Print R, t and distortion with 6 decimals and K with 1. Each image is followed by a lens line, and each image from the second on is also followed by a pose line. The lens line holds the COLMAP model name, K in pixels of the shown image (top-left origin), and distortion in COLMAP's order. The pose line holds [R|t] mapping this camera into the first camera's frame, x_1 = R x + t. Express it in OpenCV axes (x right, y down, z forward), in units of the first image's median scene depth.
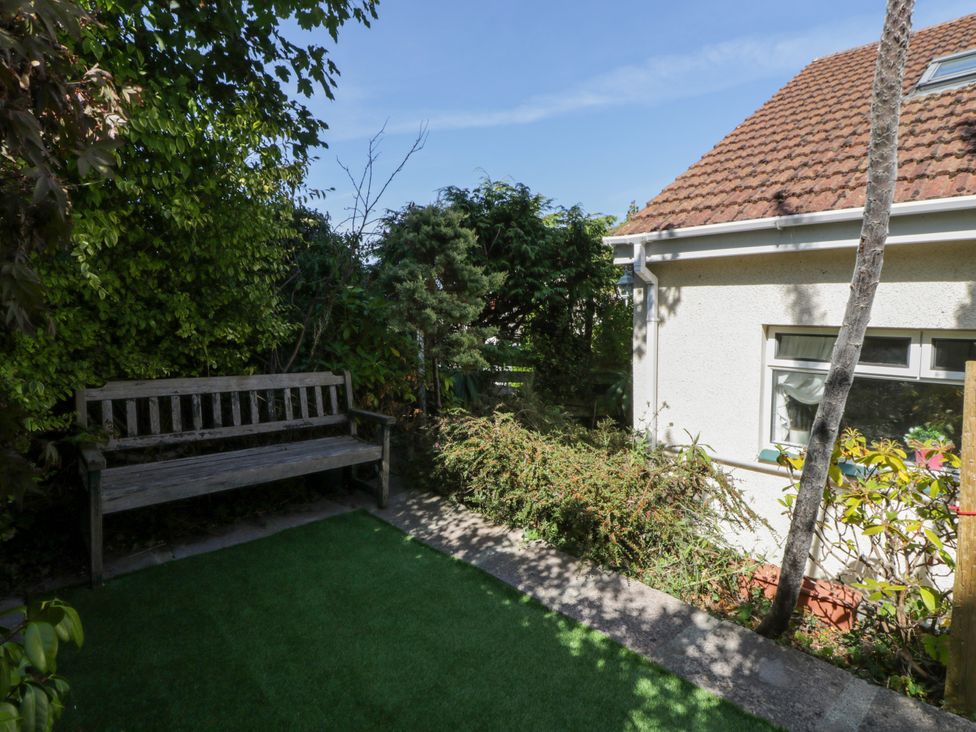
lens RADIAL K [[513.2, 0, 503.3], [0, 513.2, 359.8], [0, 0, 1]] dist [0.009378, -0.016570]
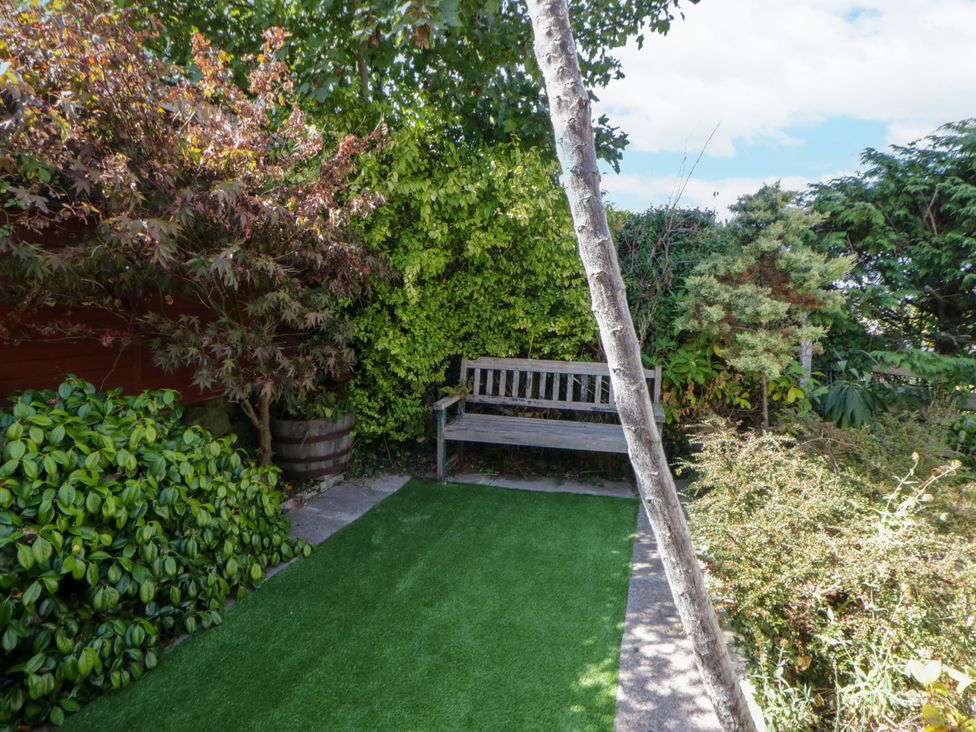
lens RADIAL K [[513.2, 0, 503.3], [0, 513.2, 359.8], [0, 0, 1]] dist [0.009378, -0.016570]
pose [[0.519152, 0.077913, -0.851123, 0.510458], [-0.063916, 0.996587, 0.052243, -0.029524], [0.852289, 0.027278, 0.522360, 0.252815]]
